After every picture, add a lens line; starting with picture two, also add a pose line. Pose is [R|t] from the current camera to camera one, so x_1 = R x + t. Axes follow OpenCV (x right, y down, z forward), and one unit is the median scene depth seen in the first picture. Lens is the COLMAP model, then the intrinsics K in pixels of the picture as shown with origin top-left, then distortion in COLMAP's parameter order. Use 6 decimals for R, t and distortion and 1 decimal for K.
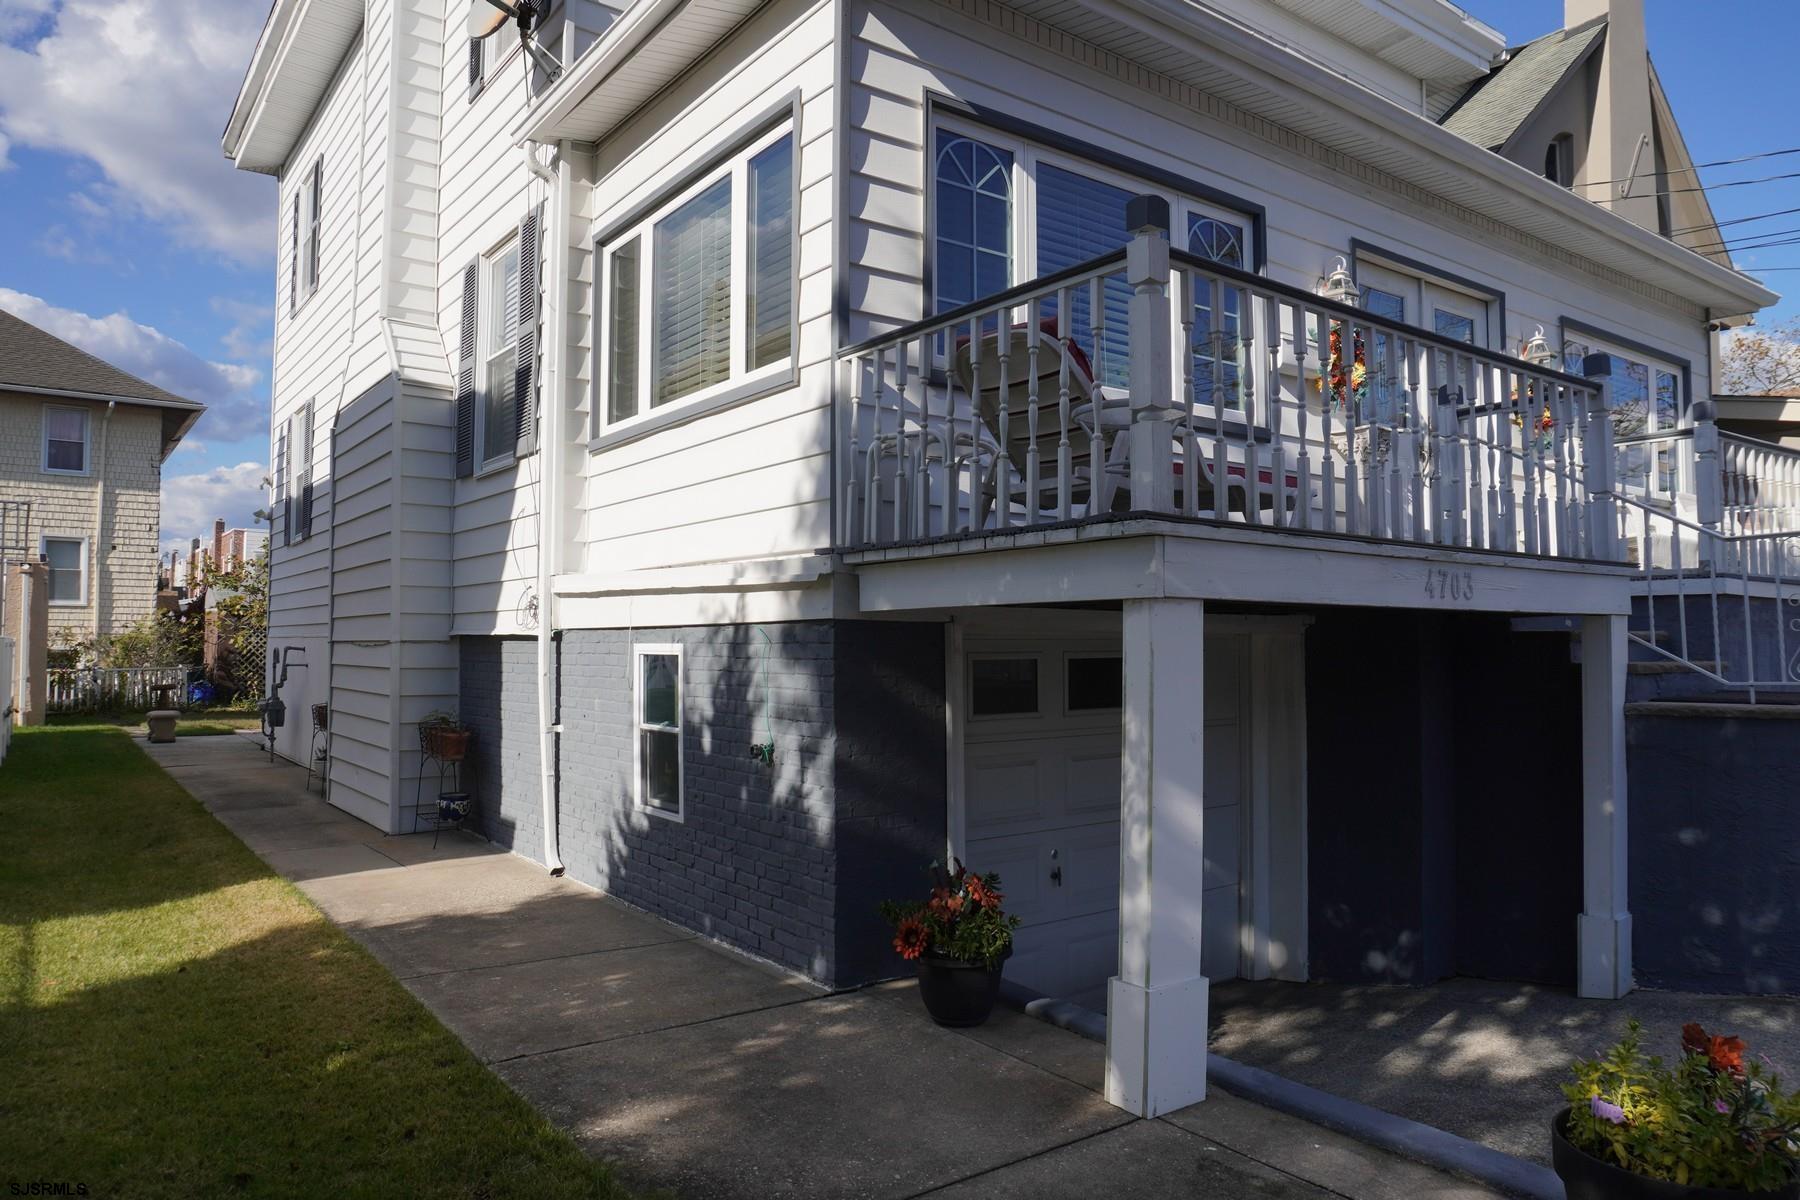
lens RADIAL K [[1204.7, 0, 903.8], [0, 1204.7, 593.9], [0, 0, 1]] dist [-0.030759, 0.001951]
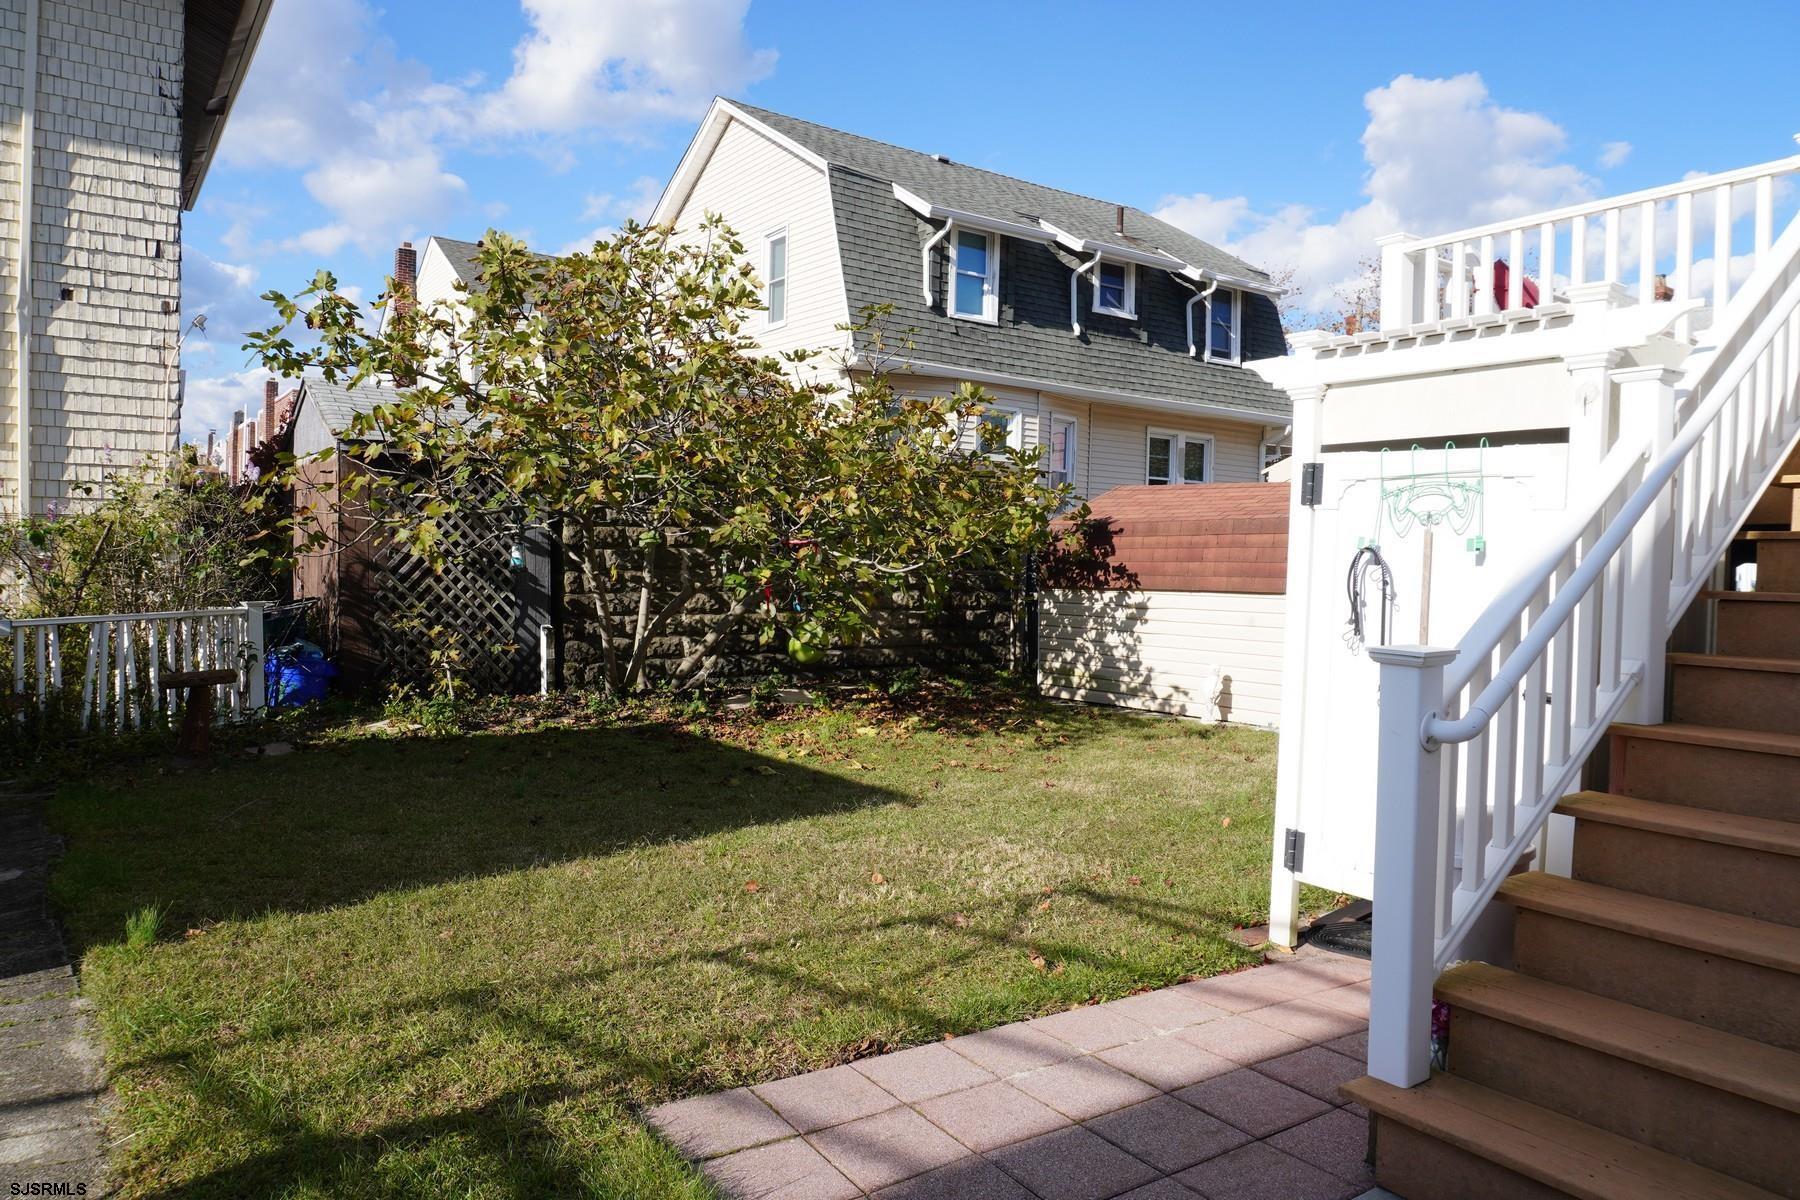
lens RADIAL K [[1204.7, 0, 903.8], [0, 1204.7, 593.9], [0, 0, 1]] dist [-0.030759, 0.001951]
pose [[0.999596, 0.017276, -0.022583, -0.379963], [-0.015653, 0.997412, 0.070178, 0.027178], [0.023737, -0.069796, 0.997279, 0.612855]]
